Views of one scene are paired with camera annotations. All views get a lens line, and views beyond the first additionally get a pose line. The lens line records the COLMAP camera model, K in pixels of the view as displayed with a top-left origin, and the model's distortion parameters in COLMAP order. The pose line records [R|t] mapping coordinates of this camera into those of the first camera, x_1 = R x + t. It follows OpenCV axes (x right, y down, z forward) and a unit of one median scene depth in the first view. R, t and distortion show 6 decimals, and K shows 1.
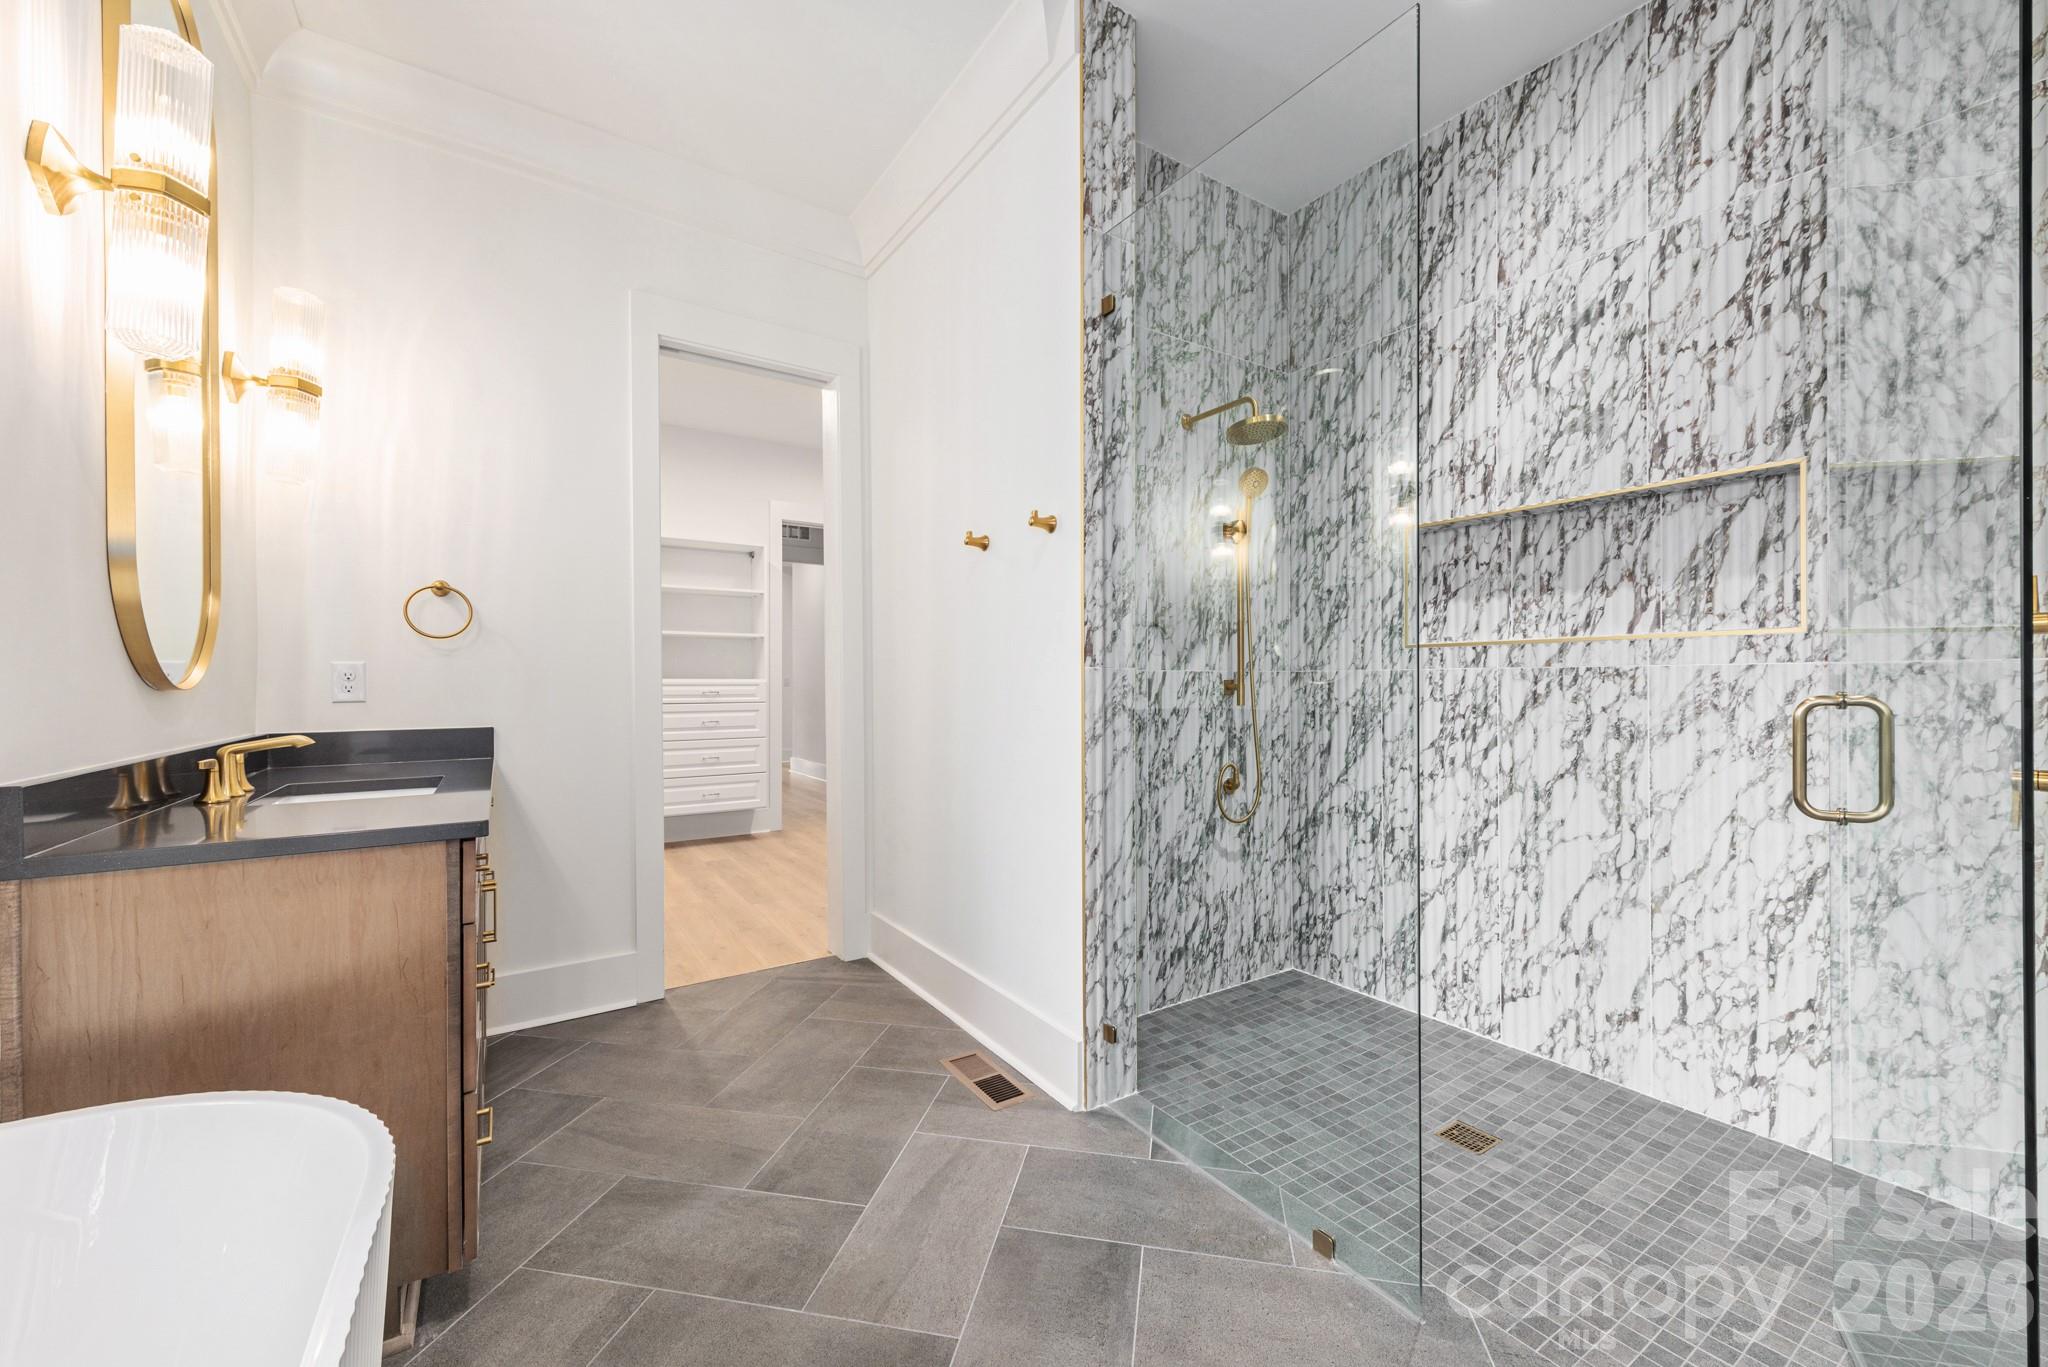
lens RADIAL K [[802.5, 0, 1034.2], [0, 802.5, 687.5], [0, 0, 1]] dist [0.007481, -0.002251]
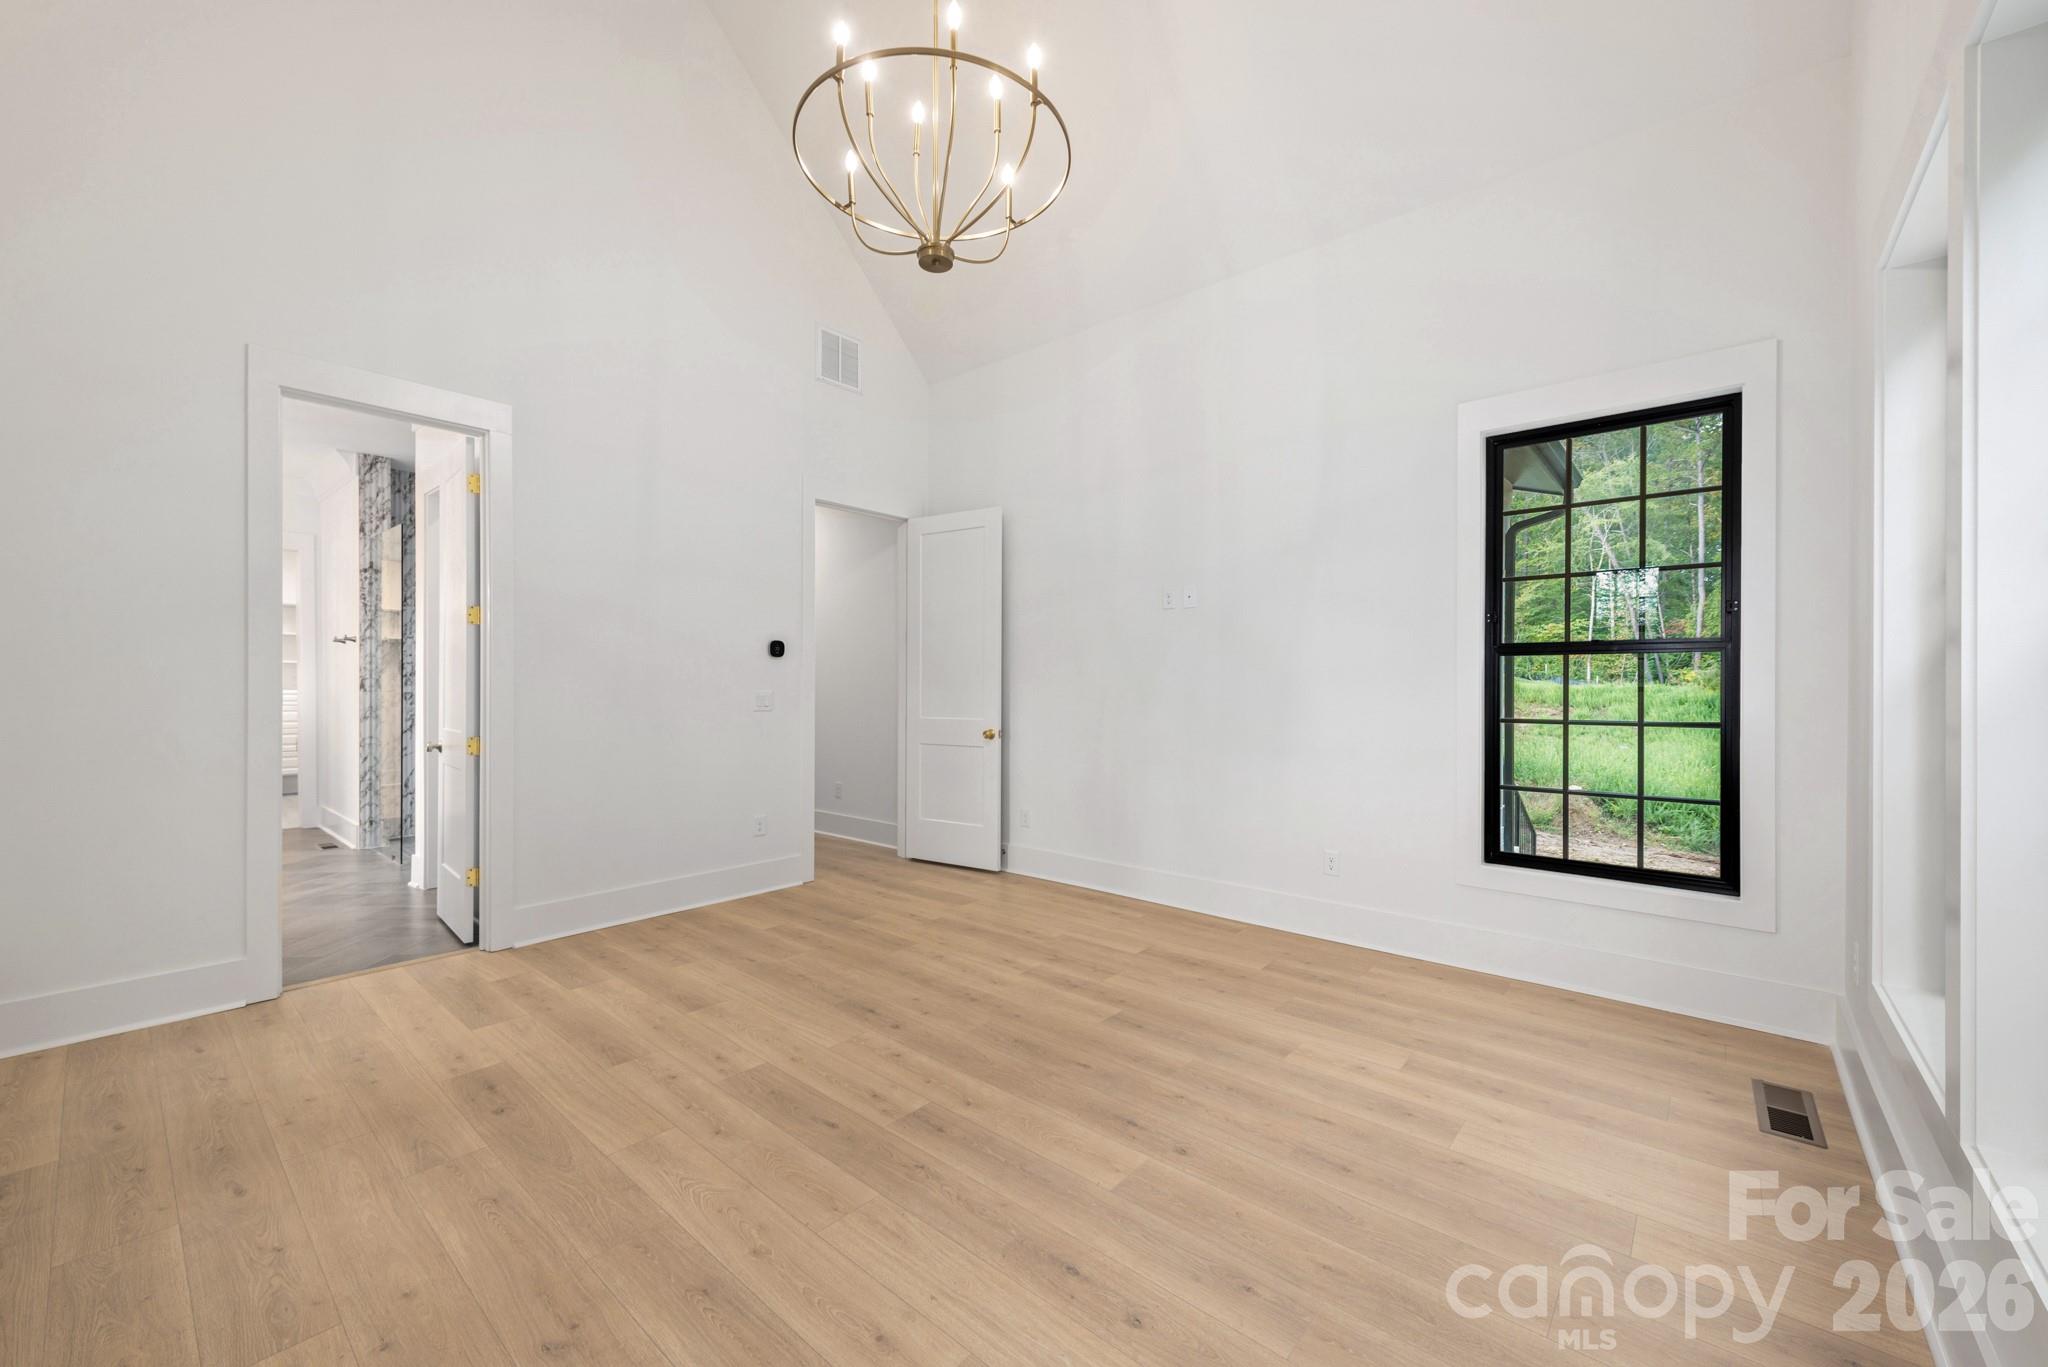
lens RADIAL K [[802.5, 0, 1022.3], [0, 802.5, 687.1], [0, 0, 1]] dist [0.007481, -0.002251]
pose [[0.963413, 0.004332, 0.267987, 1.551395], [-0.004950, 0.999986, 0.001630, -0.060861], [-0.267976, -0.002897, 0.963421, -2.360266]]
